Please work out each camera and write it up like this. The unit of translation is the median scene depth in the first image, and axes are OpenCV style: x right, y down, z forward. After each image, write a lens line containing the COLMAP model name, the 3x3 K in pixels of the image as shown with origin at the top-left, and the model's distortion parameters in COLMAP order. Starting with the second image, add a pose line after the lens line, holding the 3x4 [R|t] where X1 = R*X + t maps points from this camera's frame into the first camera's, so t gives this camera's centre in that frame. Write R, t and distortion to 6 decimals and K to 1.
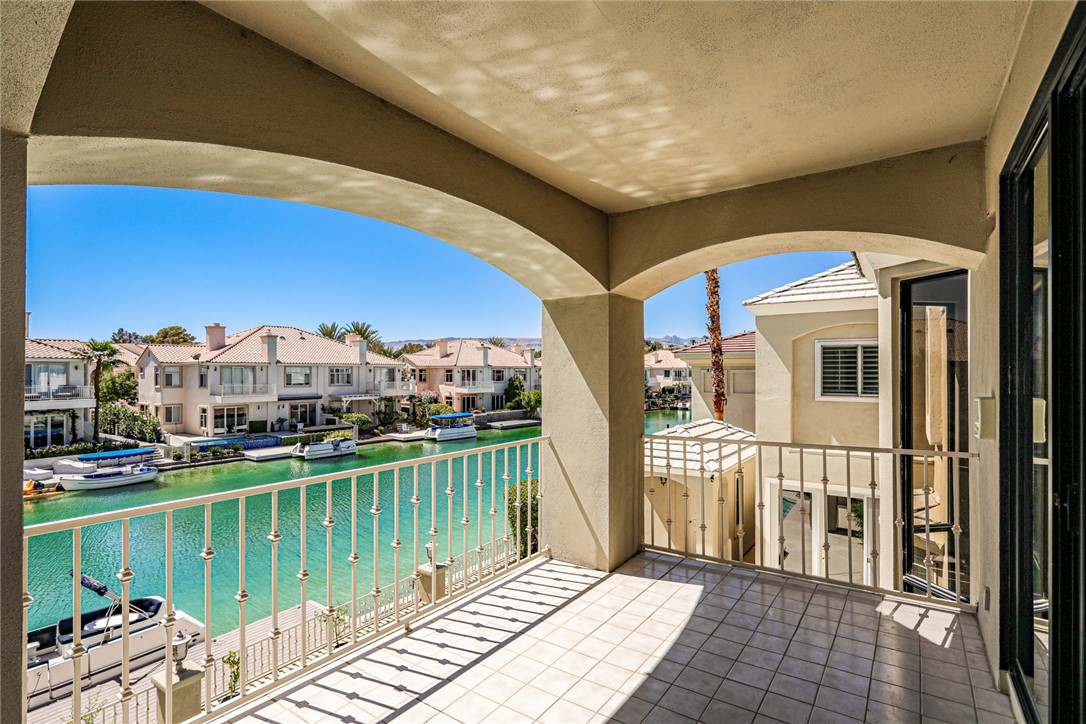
lens RADIAL K [[525.9, 0, 540.2], [0, 525.9, 377.3], [0, 0, 1]] dist [-0.002123, -0.000154]
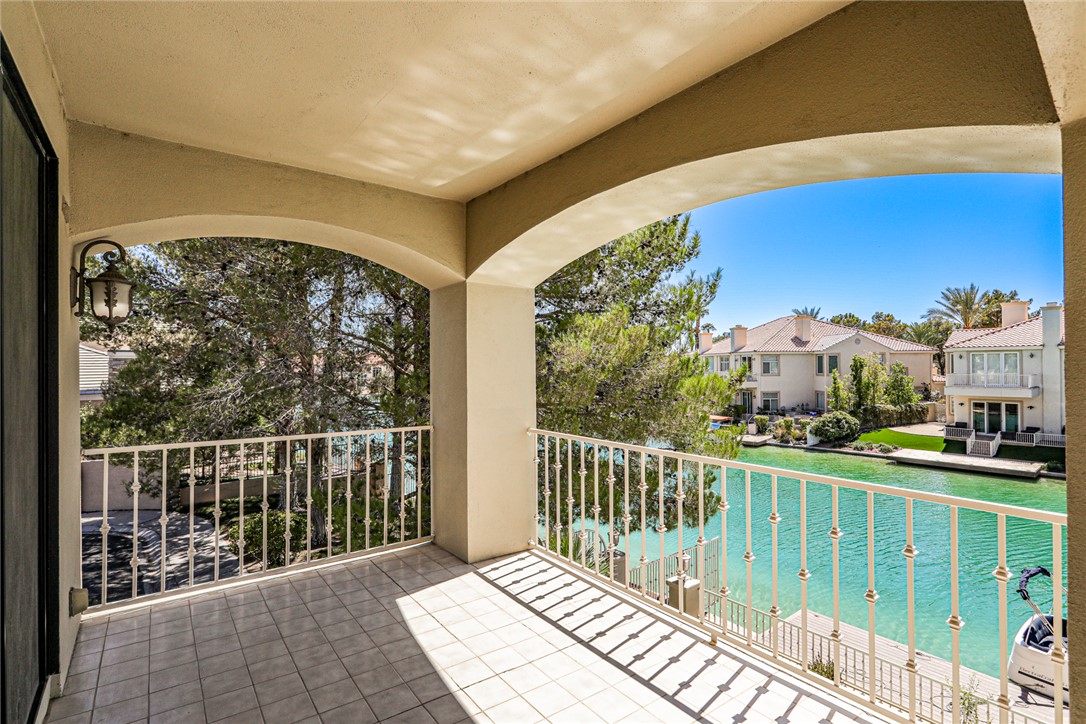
lens RADIAL K [[536.7, 0, 543.0], [0, 536.7, 362.0], [0, 0, 1]] dist [-0.001011, 0.000046]
pose [[-0.313602, -0.000333, -0.949554, 0.802479], [-0.002507, 0.999997, 0.000477, -0.007793], [0.949551, 0.002530, -0.313602, 1.115738]]
